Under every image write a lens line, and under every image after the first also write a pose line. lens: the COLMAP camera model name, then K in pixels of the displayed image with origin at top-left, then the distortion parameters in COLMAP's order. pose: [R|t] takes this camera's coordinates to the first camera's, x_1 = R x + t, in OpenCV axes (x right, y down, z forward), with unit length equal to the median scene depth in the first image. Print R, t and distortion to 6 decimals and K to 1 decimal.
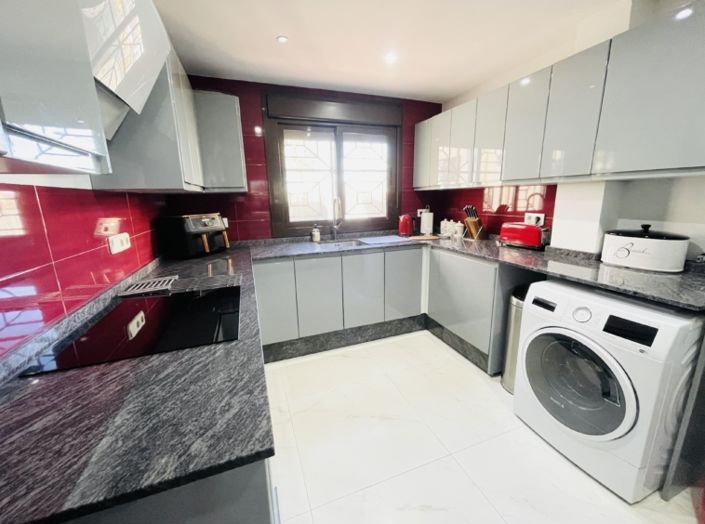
lens RADIAL K [[284.5, 0, 352.3], [0, 284.5, 260.0], [0, 0, 1]] dist [-0.001810, -0.000695]
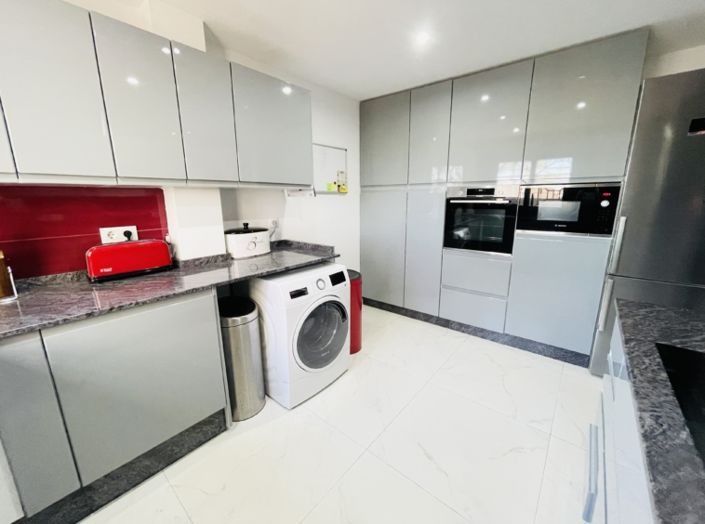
lens RADIAL K [[284.5, 0, 351.3], [0, 284.5, 262.2], [0, 0, 1]] dist [-0.001810, -0.000695]
pose [[-0.492616, -0.163616, 0.854728, -0.361095], [0.204474, 0.932910, 0.296428, -0.240335], [-0.845884, 0.320794, -0.426111, 1.173447]]
